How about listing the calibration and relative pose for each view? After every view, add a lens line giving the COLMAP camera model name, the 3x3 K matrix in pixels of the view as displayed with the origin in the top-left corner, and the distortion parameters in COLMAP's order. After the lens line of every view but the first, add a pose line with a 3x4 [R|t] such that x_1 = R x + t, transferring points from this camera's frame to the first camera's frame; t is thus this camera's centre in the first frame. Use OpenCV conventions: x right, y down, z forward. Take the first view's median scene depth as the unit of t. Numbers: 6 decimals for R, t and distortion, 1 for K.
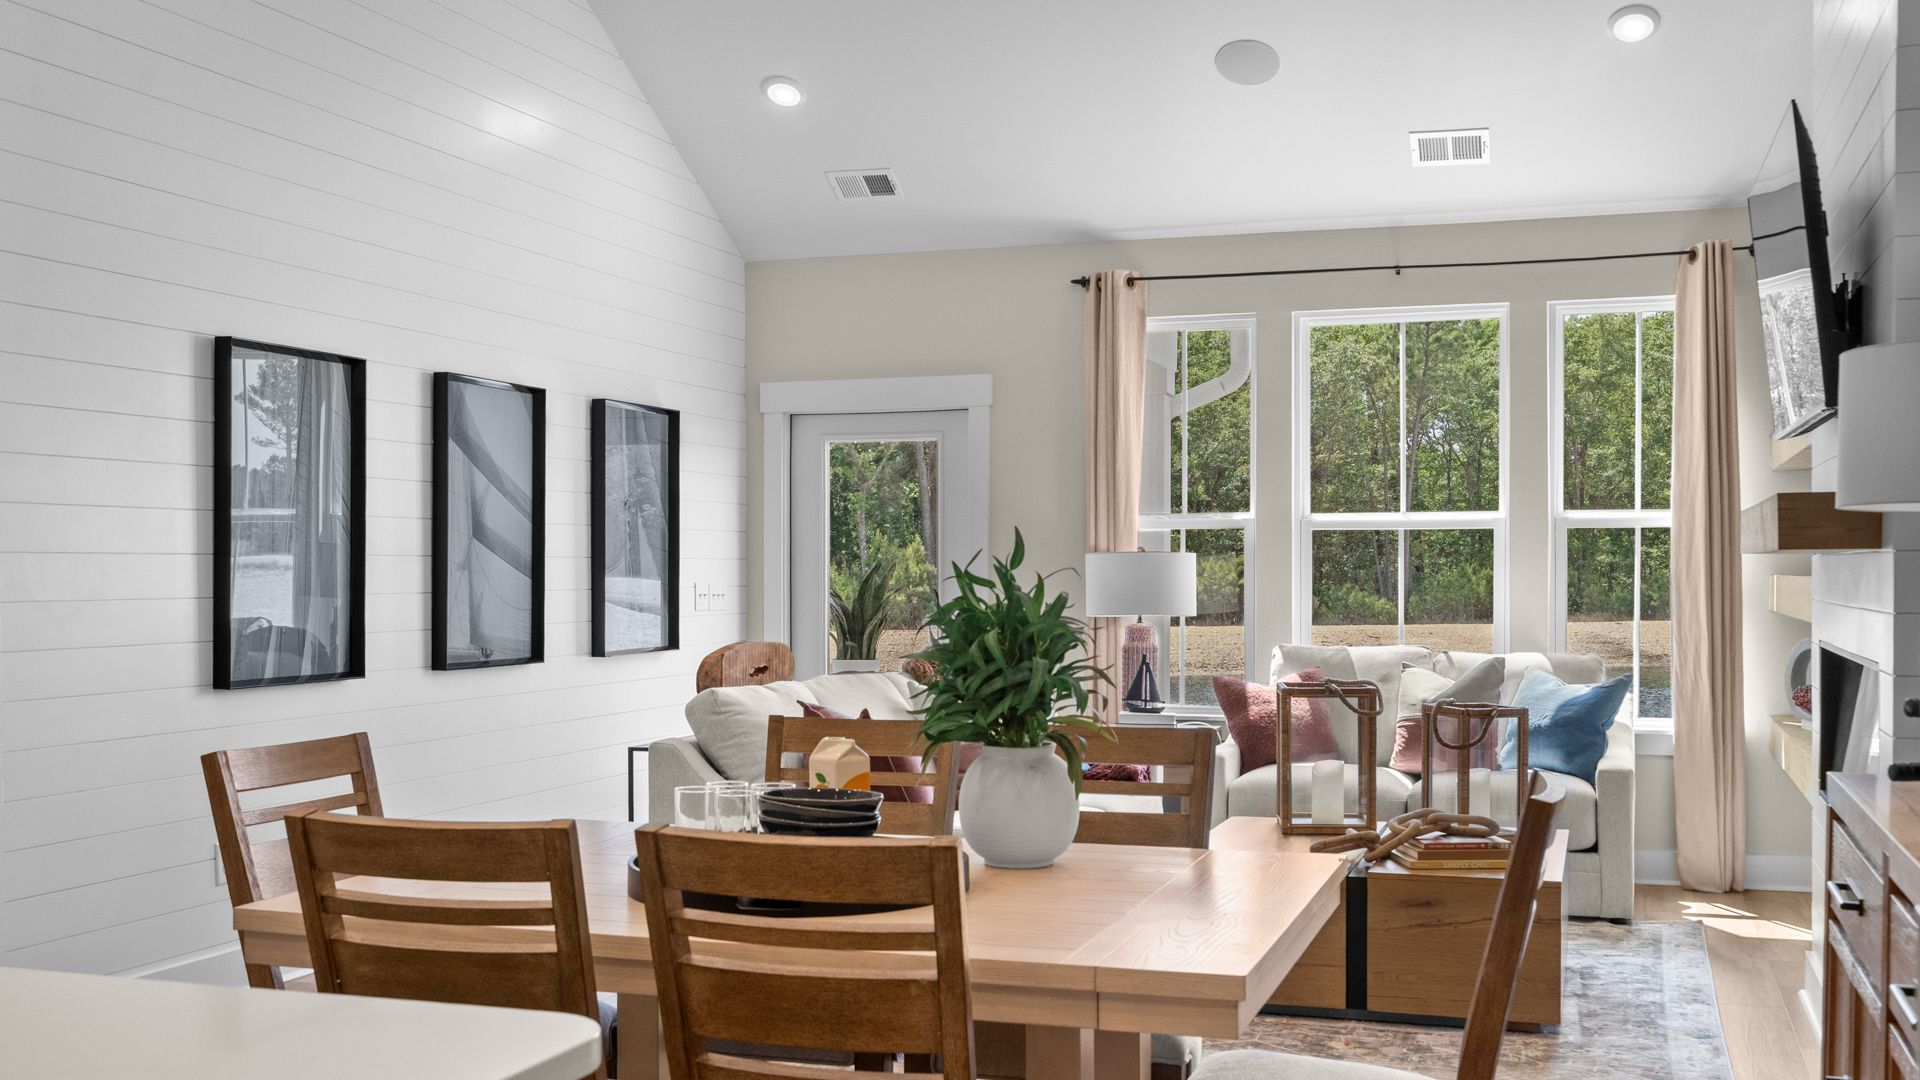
lens RADIAL K [[2100.0, 0, 954.2], [0, 2100.0, 554.5], [0, 0, 1]] dist [0.013676, 0.000000]
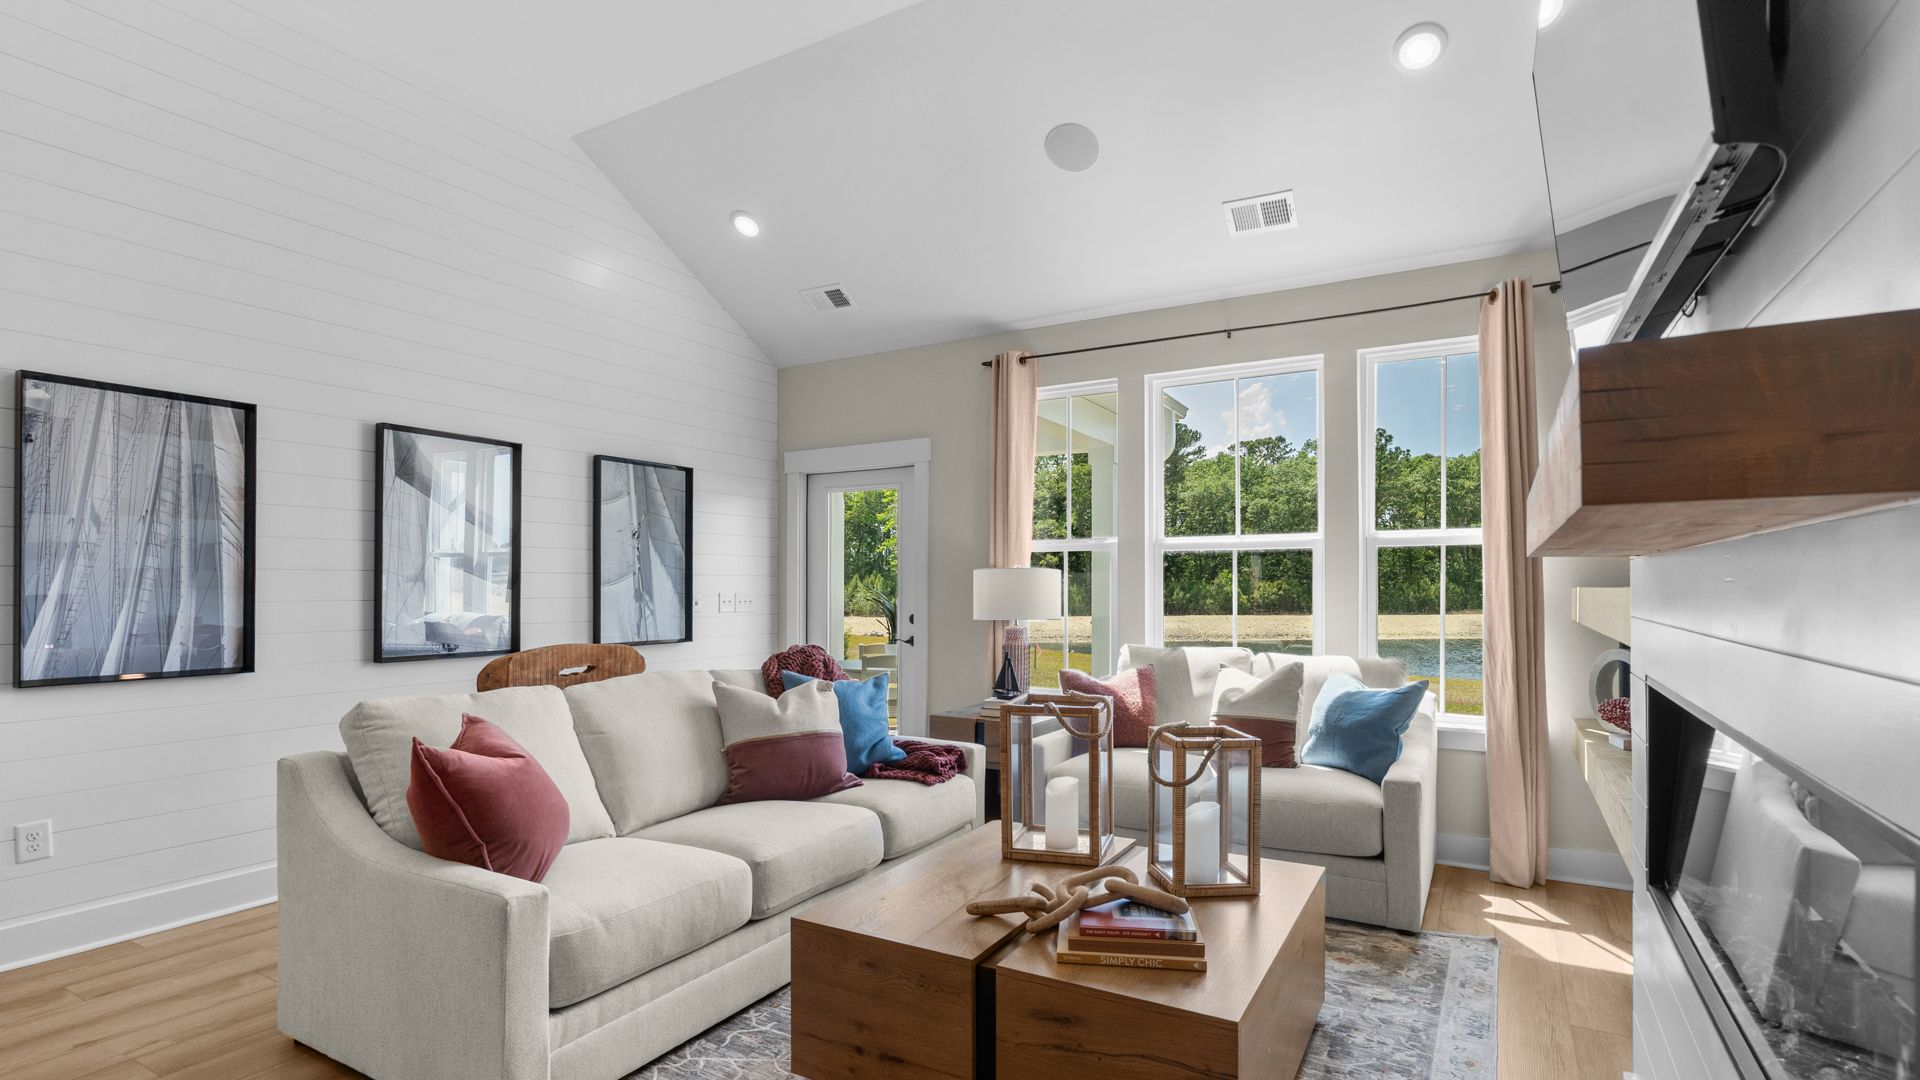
lens RADIAL K [[901.4, 0, 984.6], [0, 901.4, 574.5], [0, 0, 1]] dist [-0.004945, -0.000169]
pose [[0.977491, -0.002606, -0.210961, 0.203389], [0.001108, 0.999973, -0.007219, 0.006672], [0.210974, 0.006823, 0.977468, 0.519464]]
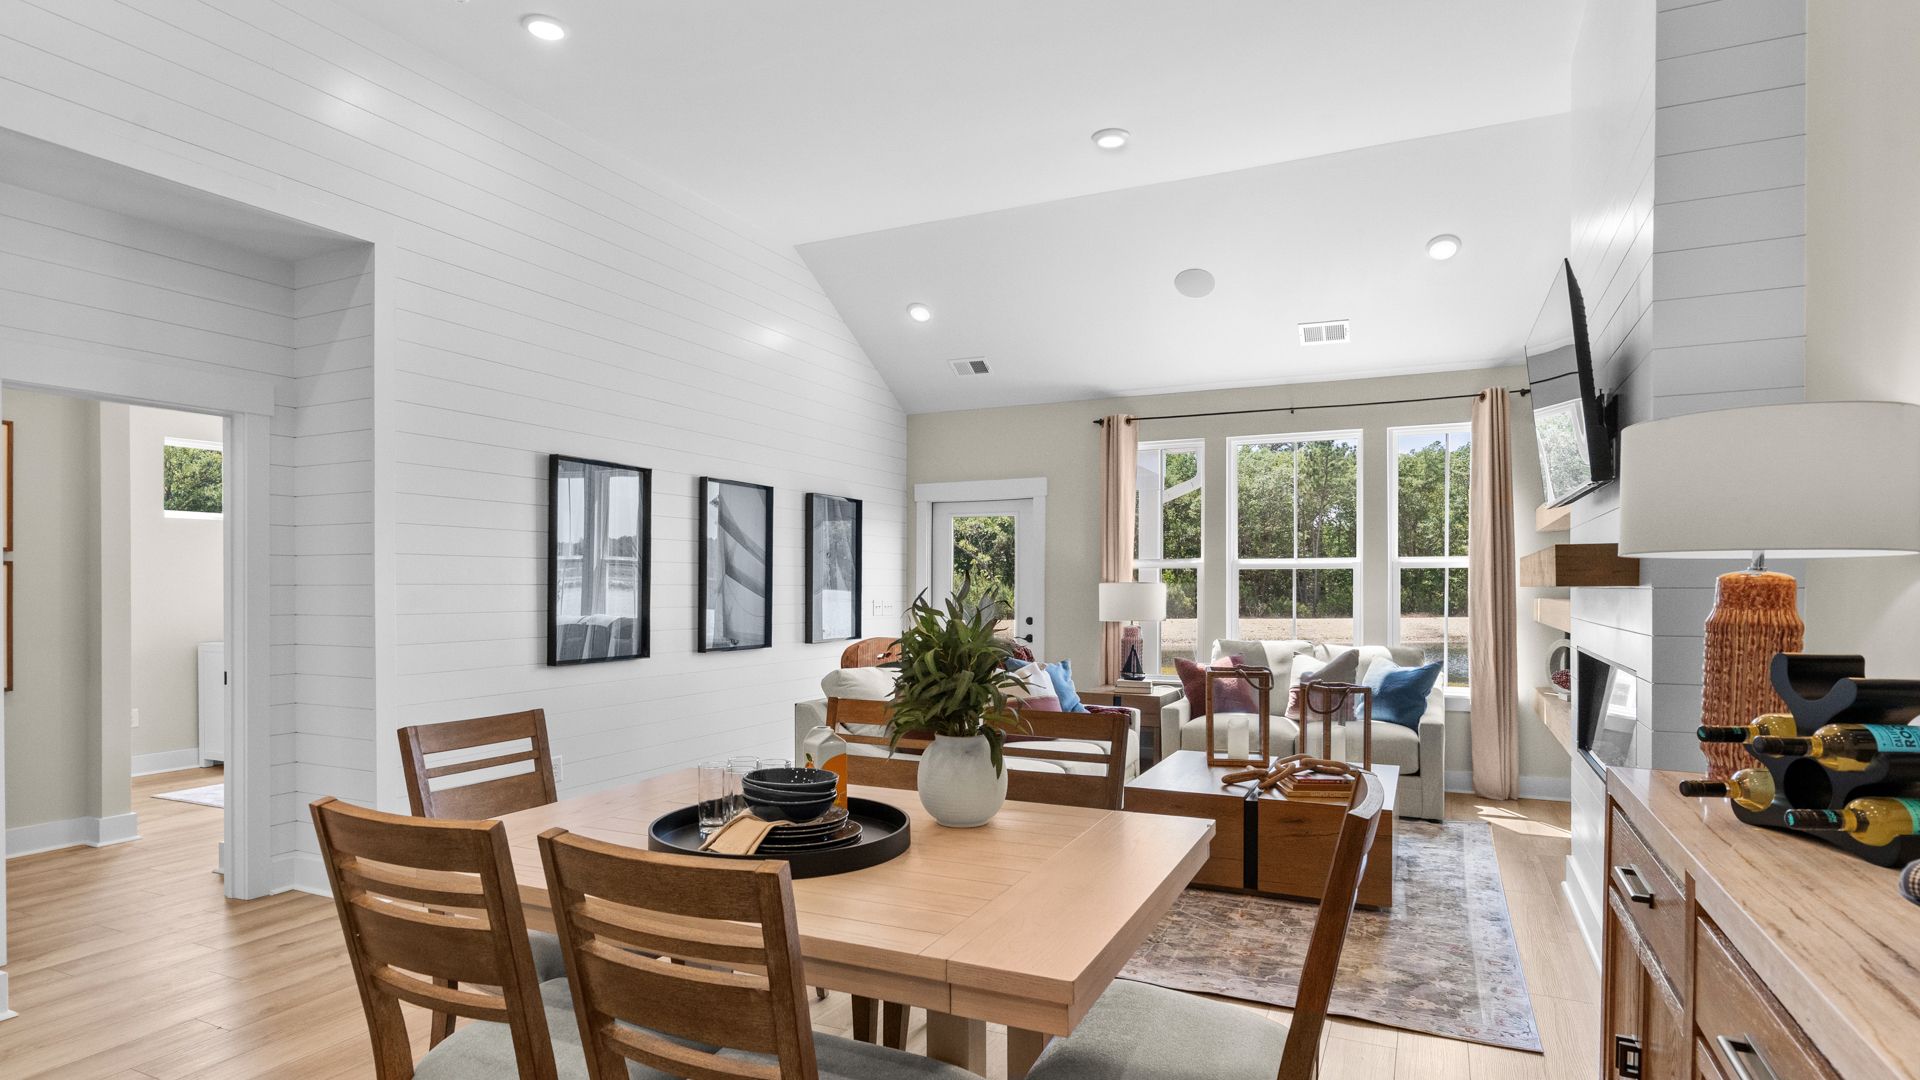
lens RADIAL K [[1047.3, 0, 949.8], [0, 1047.3, 573.2], [0, 0, 1]] dist [0.001597, 0.004895]
pose [[0.991802, 0.000816, -0.127780, 0.056804], [-0.001578, 0.999982, -0.005869, -0.003986], [0.127773, 0.006022, 0.991785, 0.175738]]
